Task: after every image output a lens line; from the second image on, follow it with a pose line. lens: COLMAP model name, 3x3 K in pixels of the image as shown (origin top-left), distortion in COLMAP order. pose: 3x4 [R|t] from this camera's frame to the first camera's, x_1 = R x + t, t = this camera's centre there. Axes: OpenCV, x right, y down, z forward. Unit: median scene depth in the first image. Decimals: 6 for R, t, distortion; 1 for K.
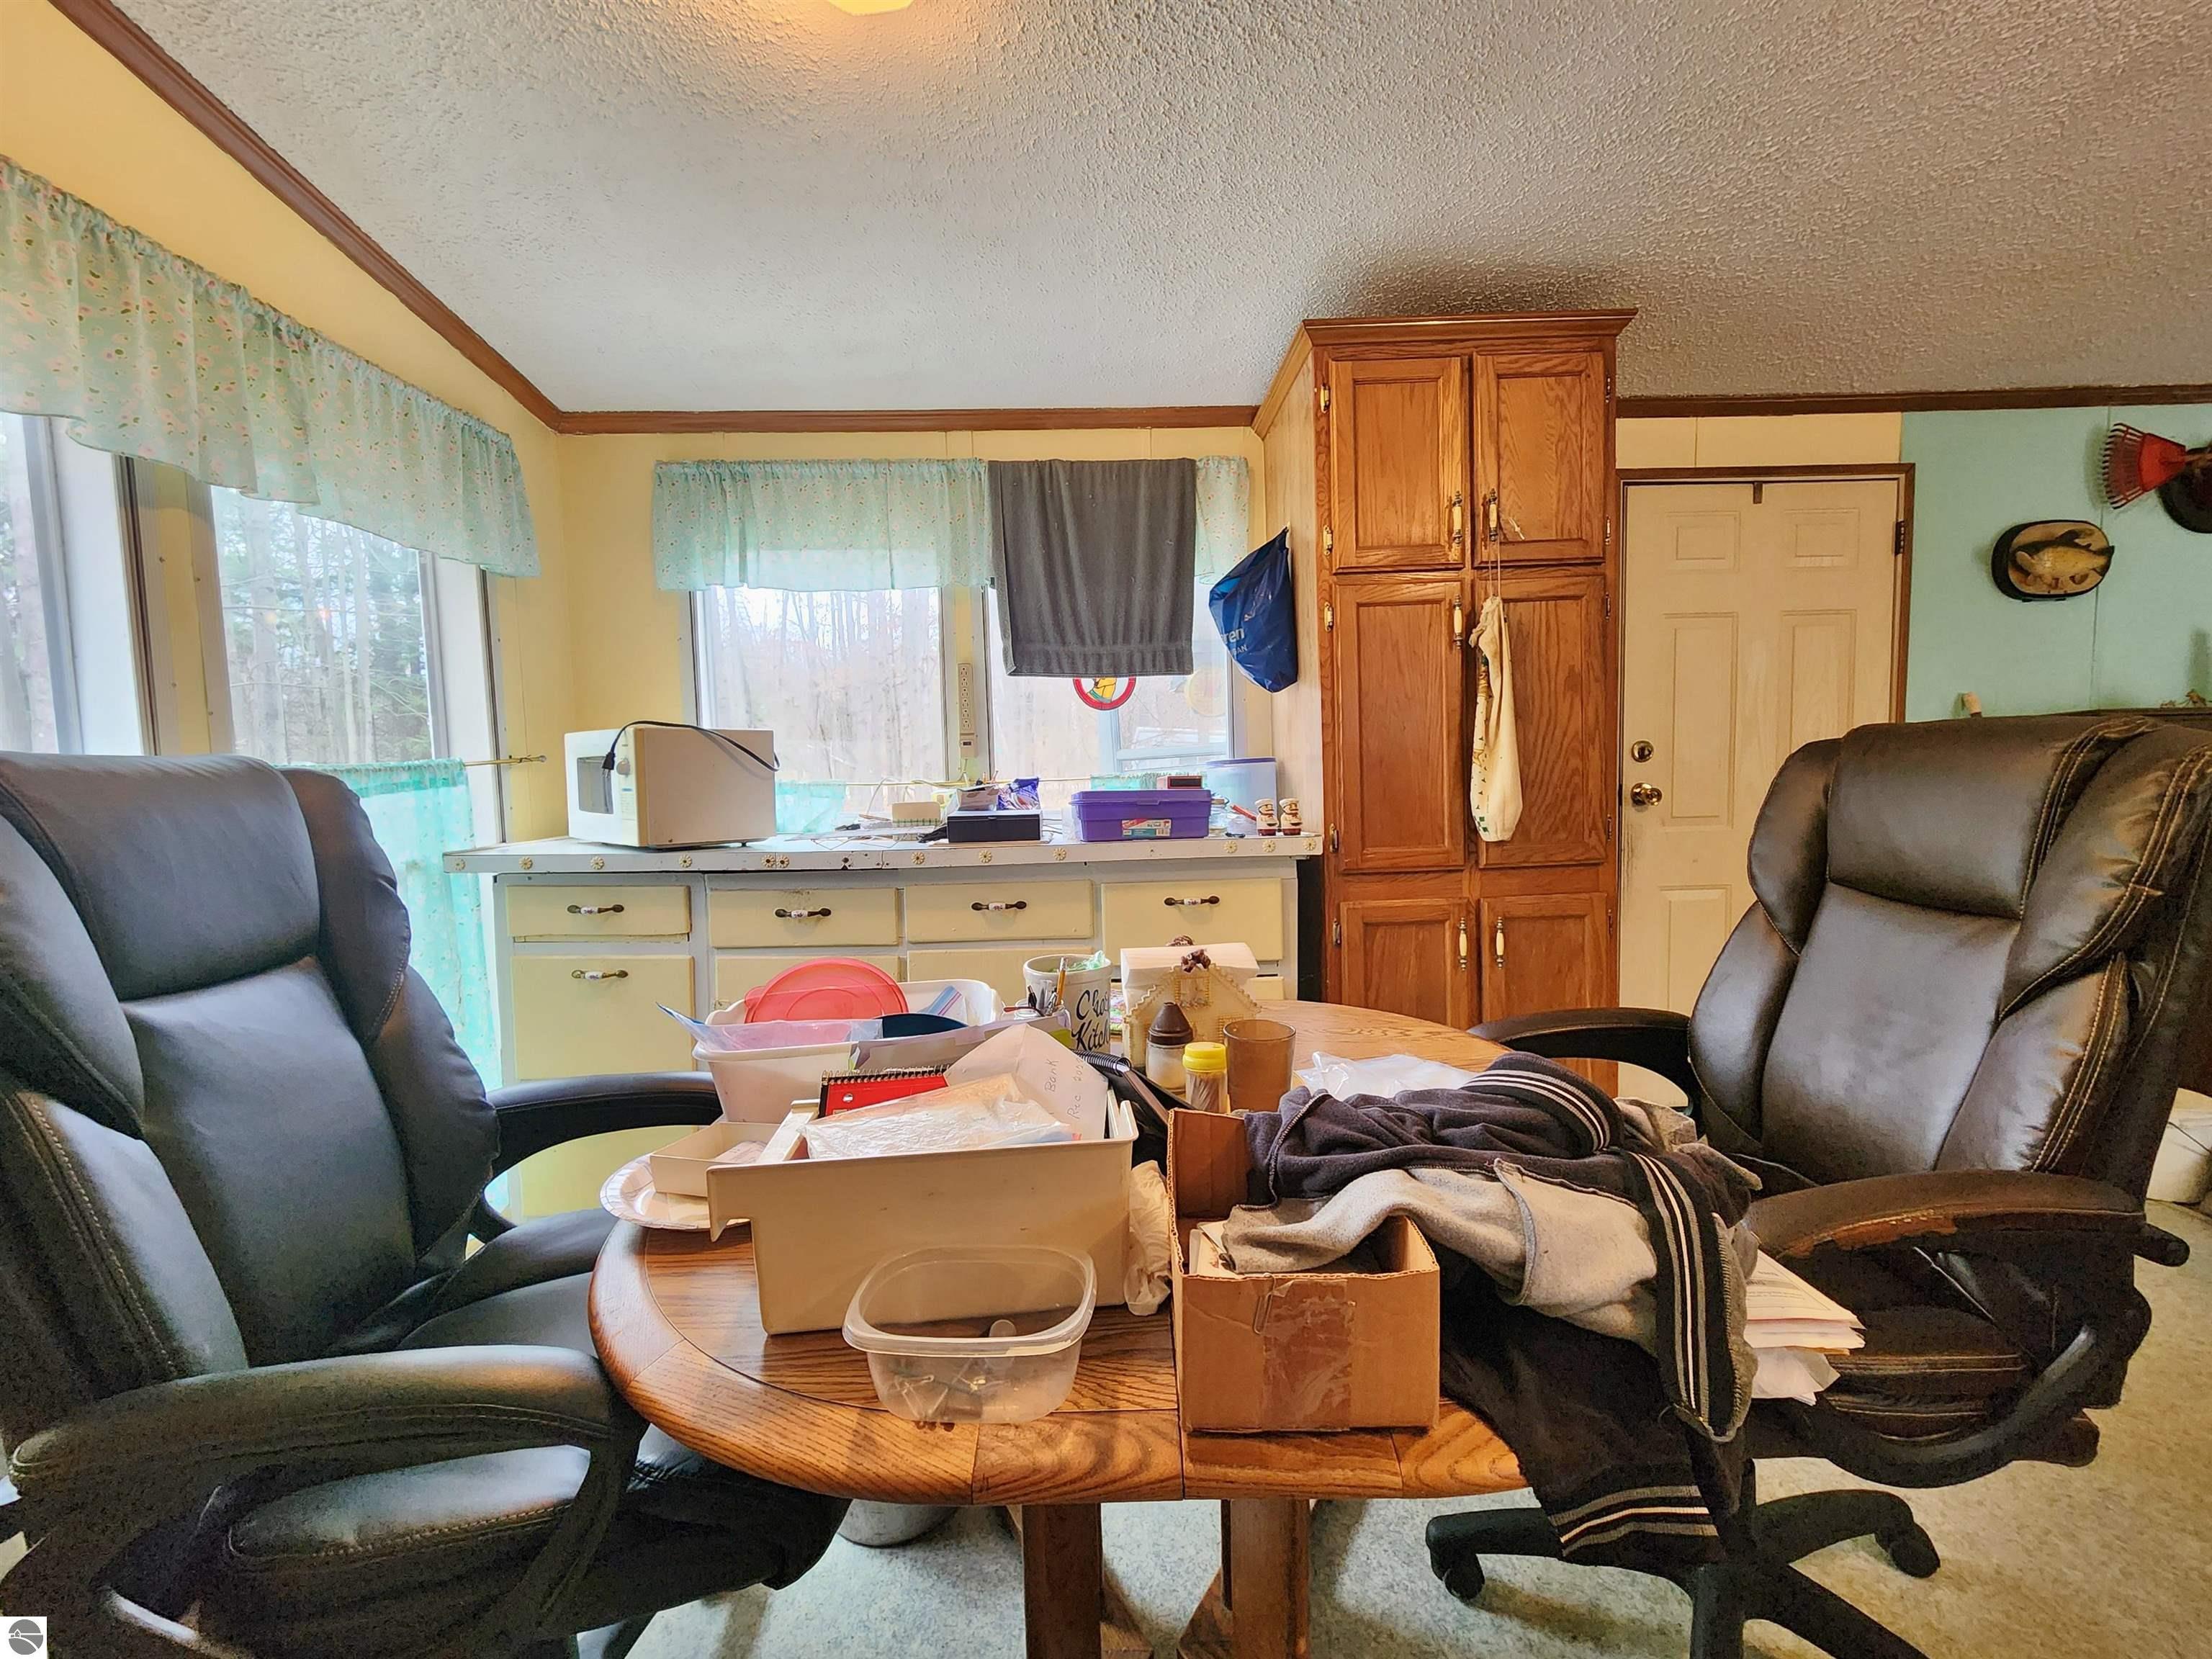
lens RADIAL K [[912.7, 0, 1112.1], [0, 912.7, 830.9], [0, 0, 1]] dist [0.001322, 0.001014]
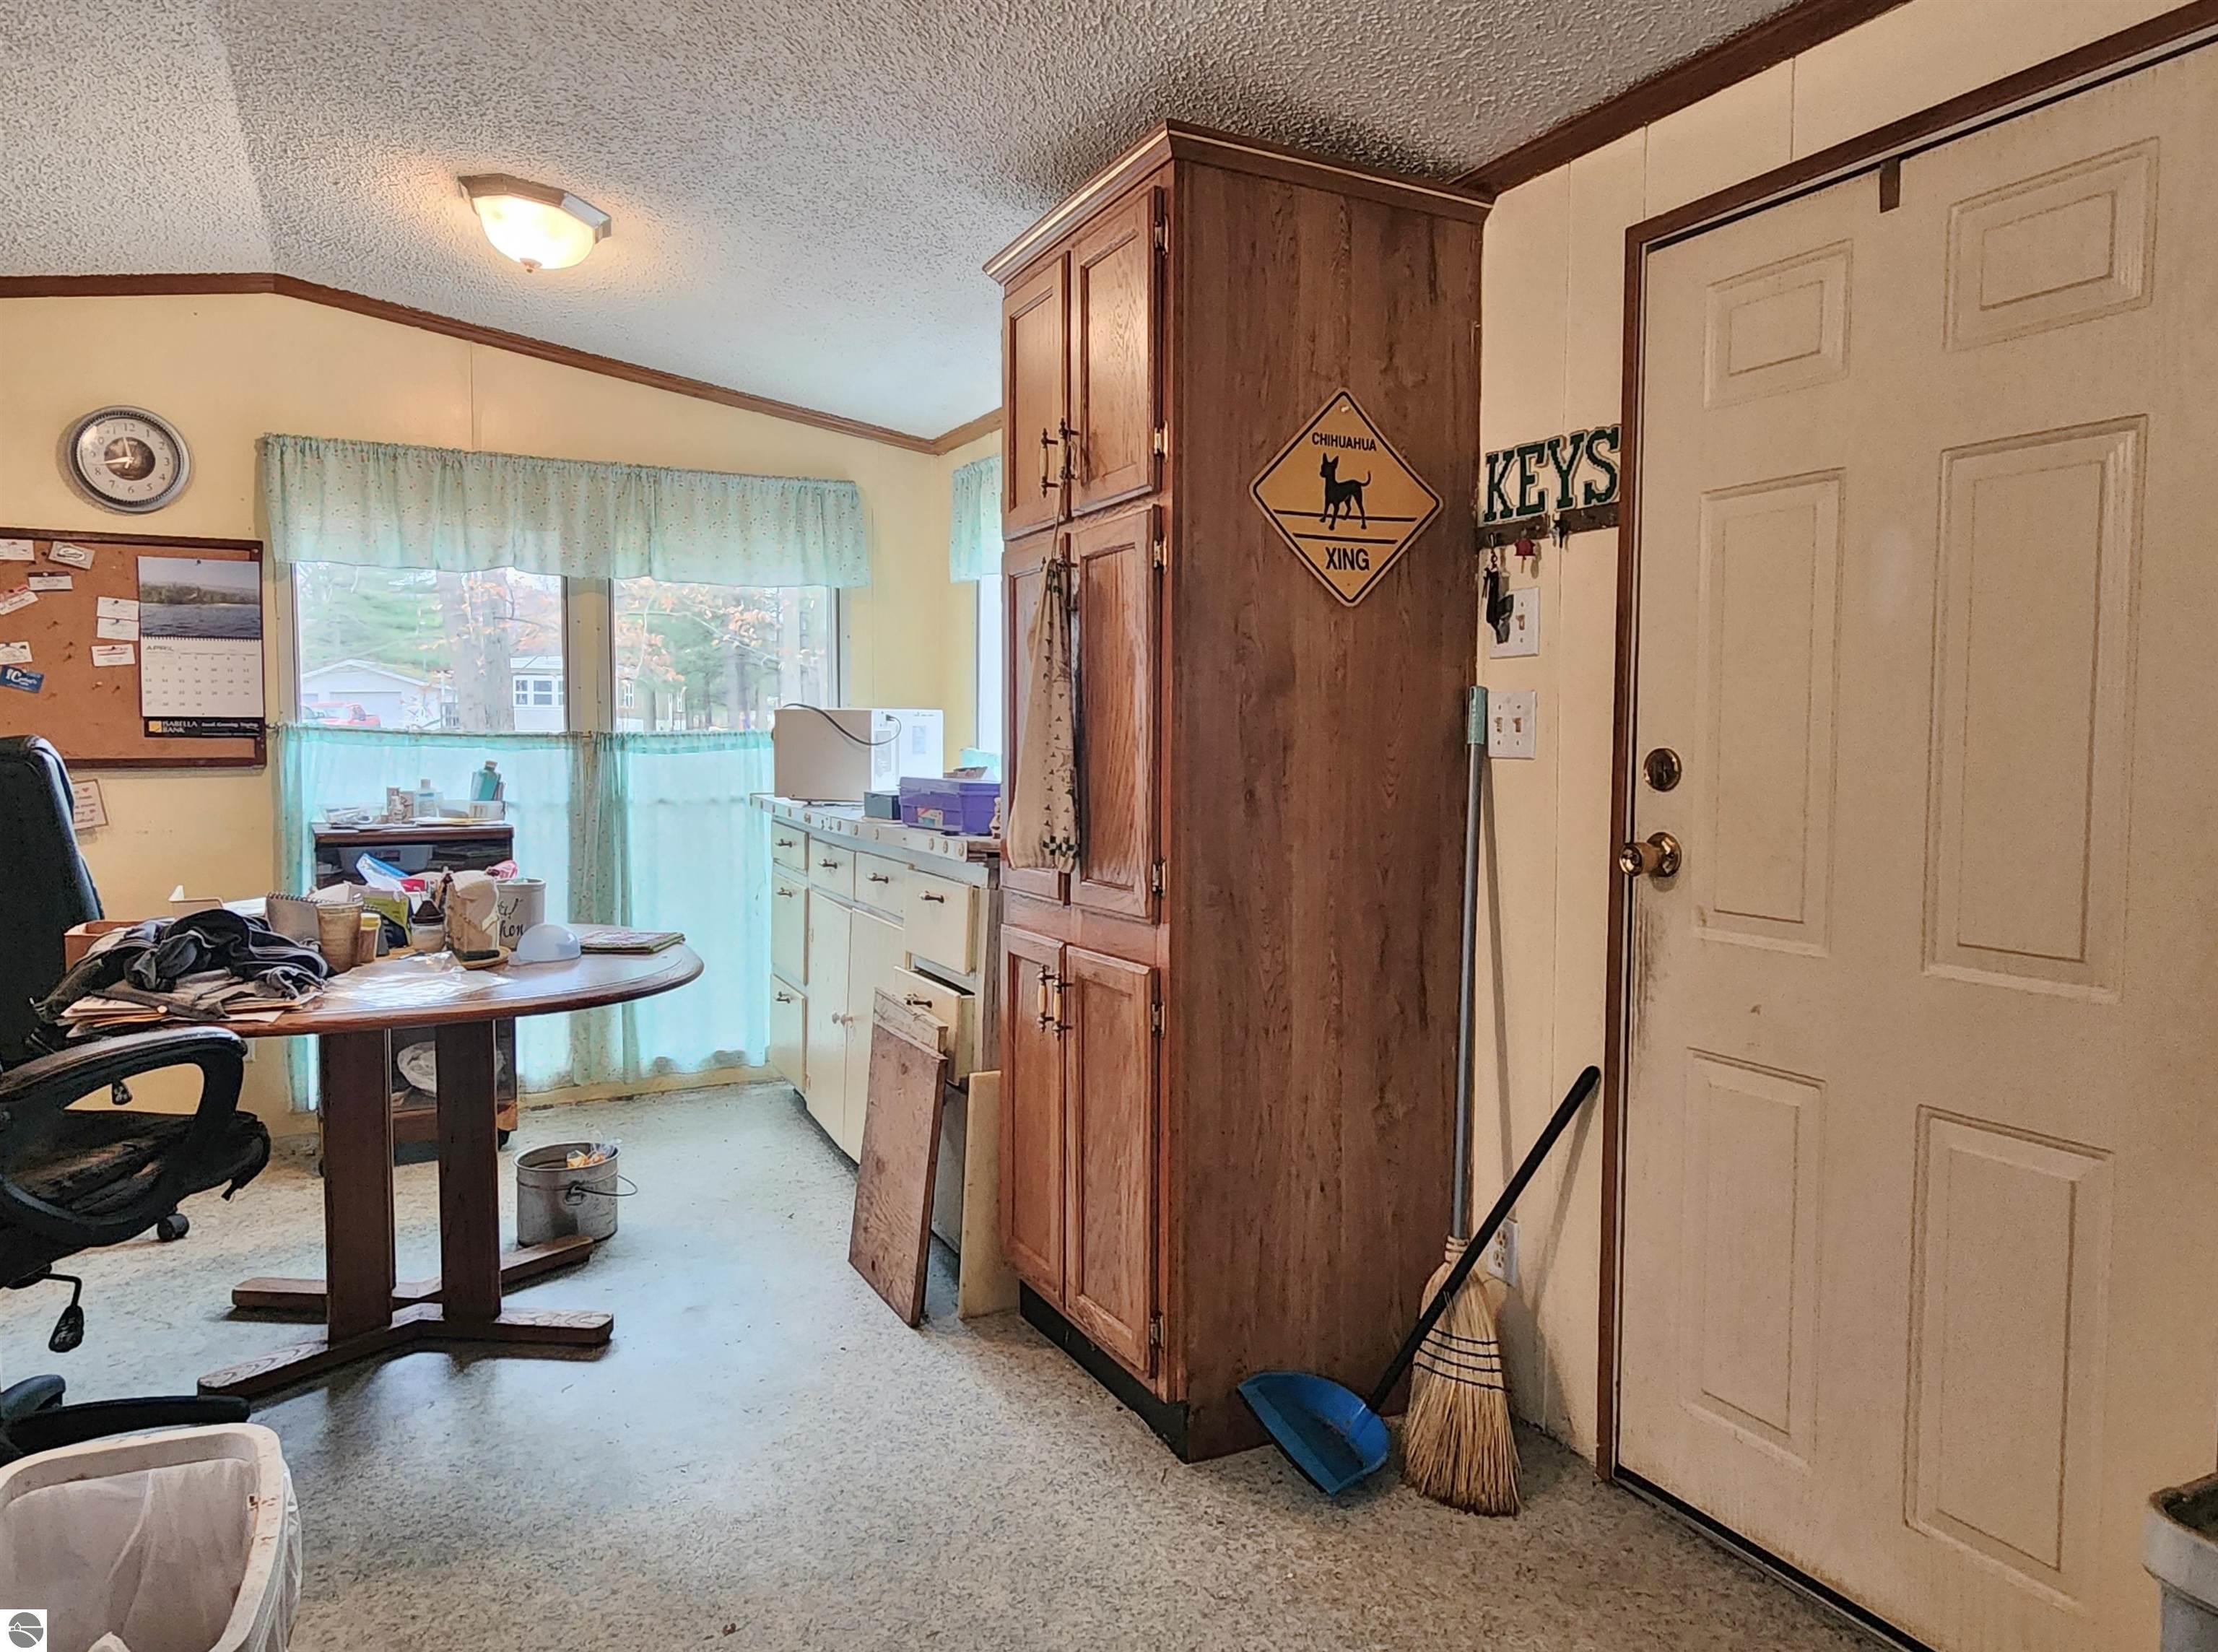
lens RADIAL K [[1414.2, 0, 1125.4], [0, 1414.2, 806.7], [0, 0, 1]] dist [-0.000431, -0.001057]
pose [[0.450088, 0.077205, -0.889640, 1.157644], [-0.081776, 0.995633, 0.045031, -0.078272], [0.889232, 0.052484, 0.454436, 0.390815]]
